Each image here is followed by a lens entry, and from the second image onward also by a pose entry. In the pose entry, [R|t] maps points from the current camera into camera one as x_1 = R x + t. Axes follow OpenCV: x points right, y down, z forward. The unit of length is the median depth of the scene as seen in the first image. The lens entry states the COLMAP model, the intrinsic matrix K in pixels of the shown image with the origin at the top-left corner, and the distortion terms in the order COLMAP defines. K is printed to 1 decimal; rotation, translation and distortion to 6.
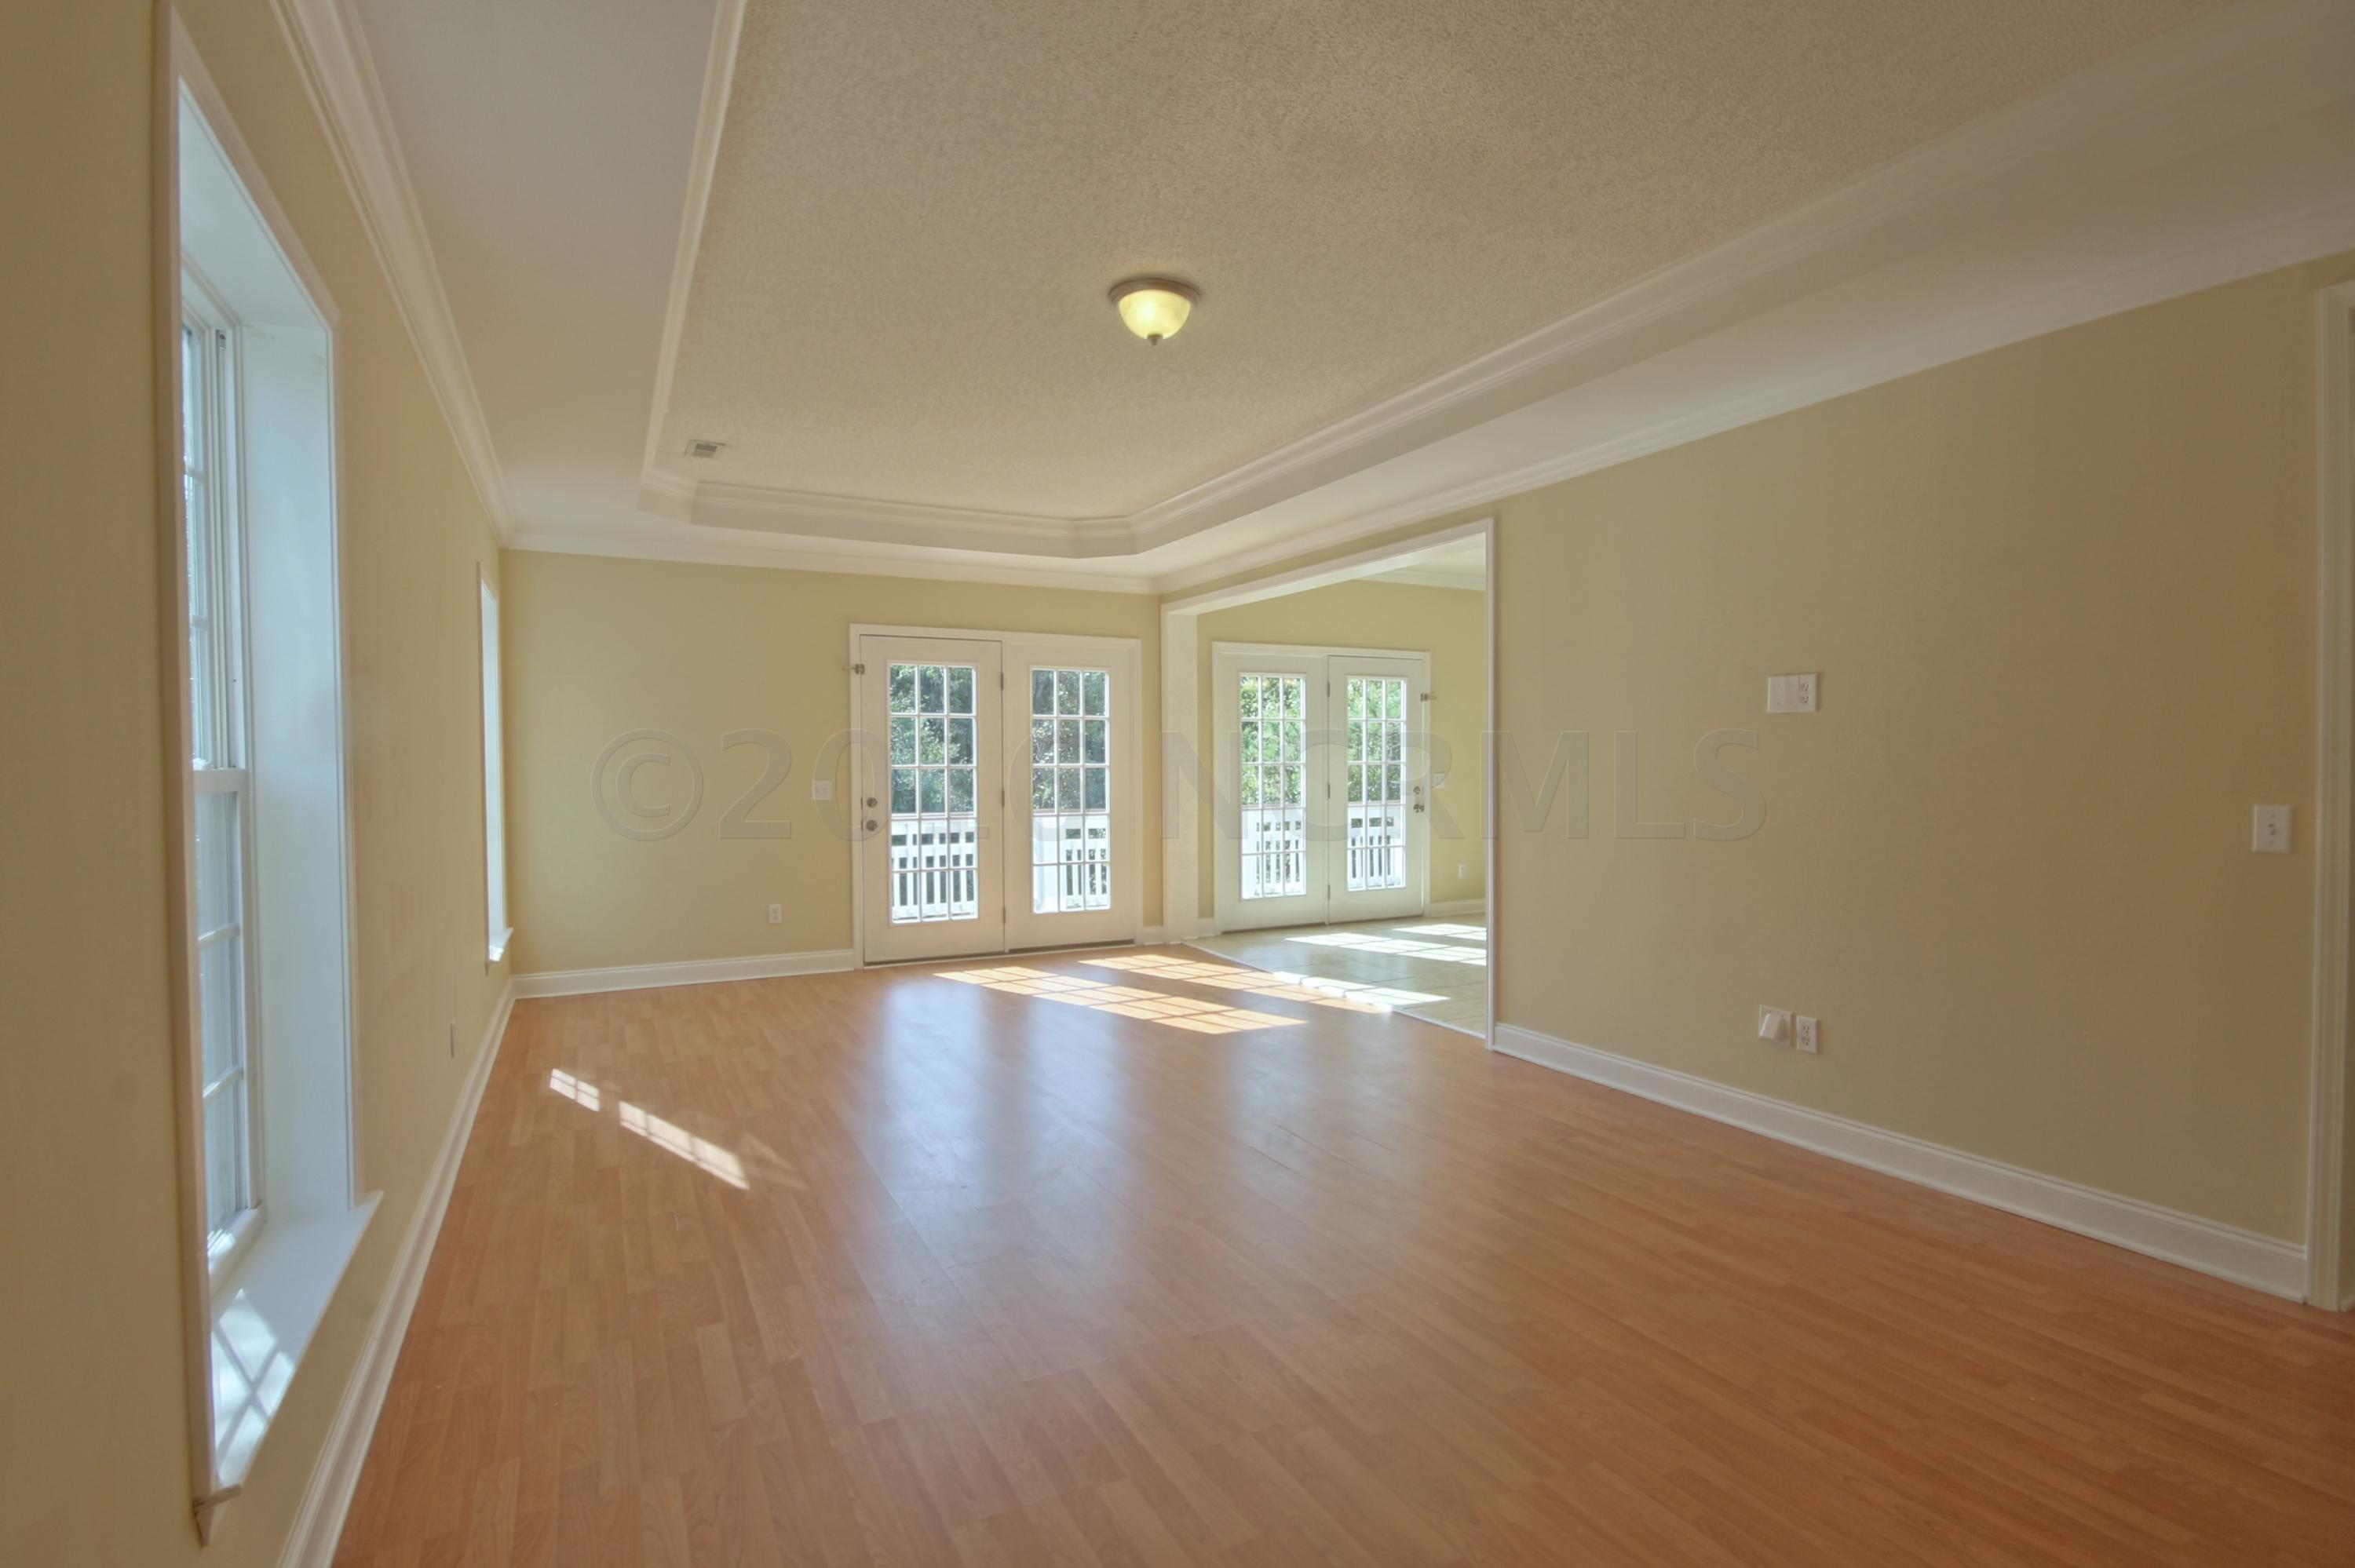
lens RADIAL K [[1094.5, 0, 1237.8], [0, 1094.5, 786.4], [0, 0, 1]] dist [-0.011883, 0.000376]
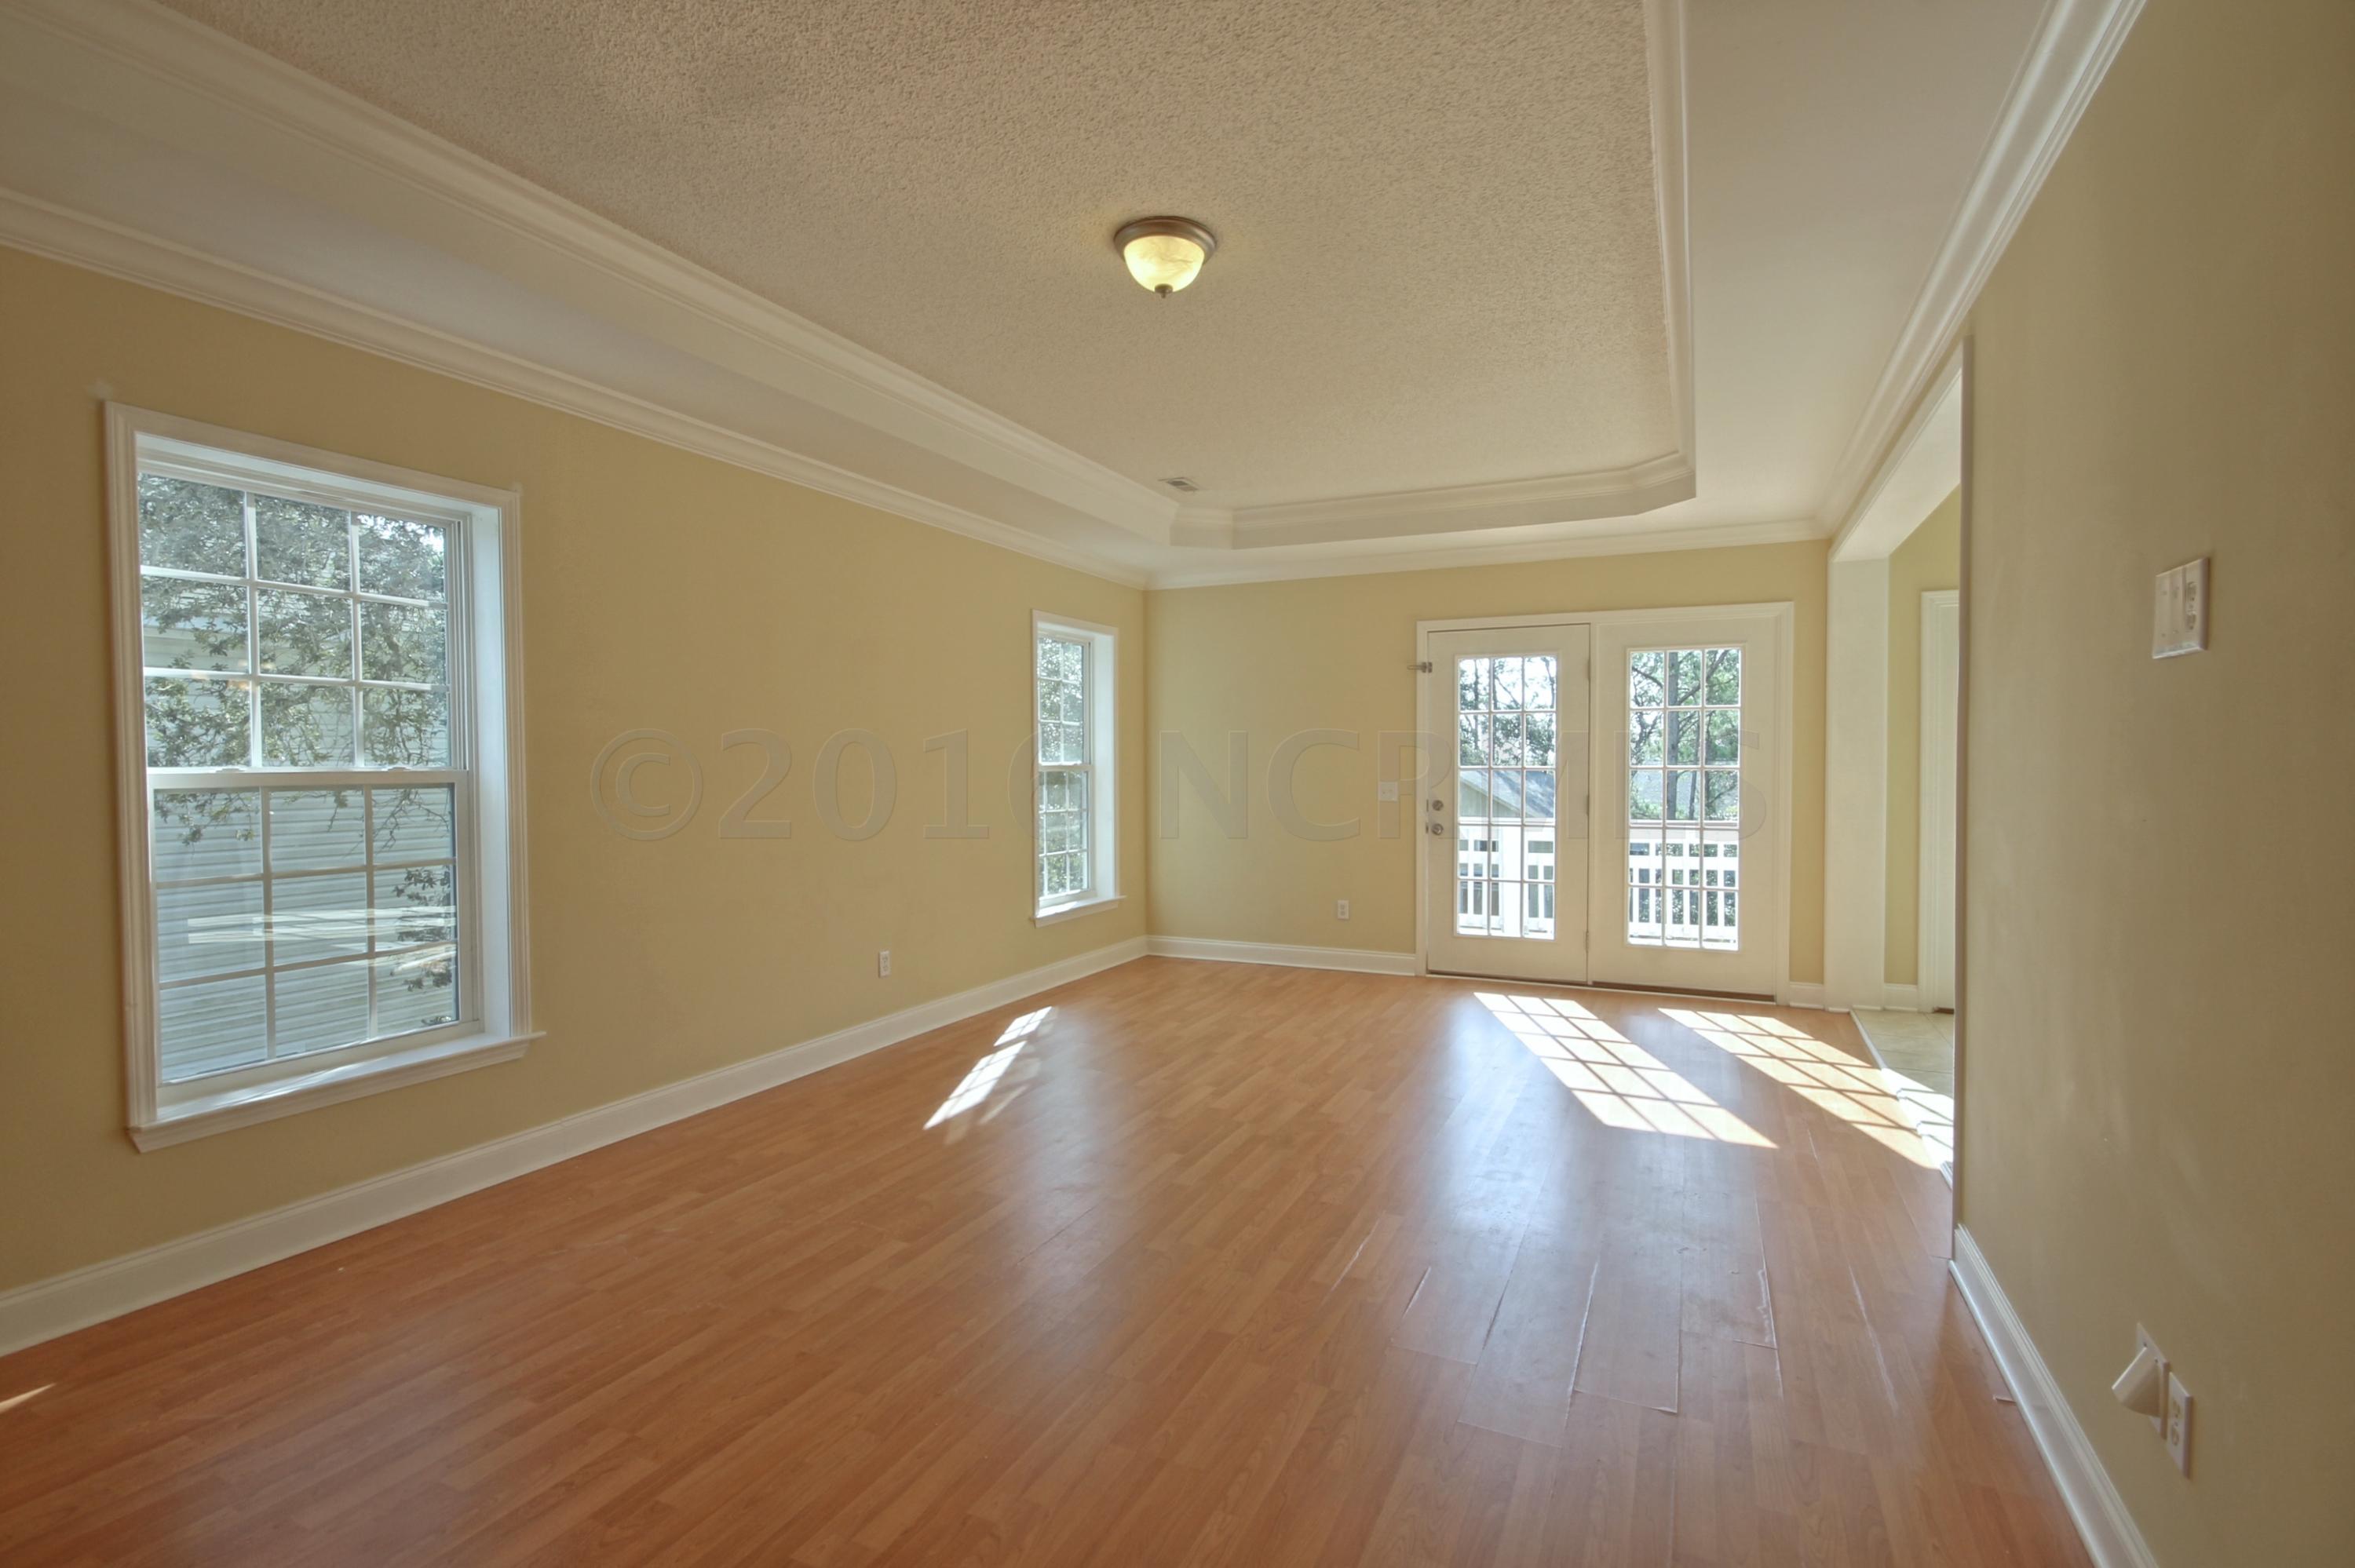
lens RADIAL K [[1128.6, 0, 1181.3], [0, 1128.6, 791.9], [0, 0, 1]] dist [0.000474, -0.013882]
pose [[0.596208, 0.022259, -0.802521, 0.307490], [-0.017998, 0.999735, 0.014358, -0.006764], [0.802628, 0.005884, 0.596450, 0.211321]]
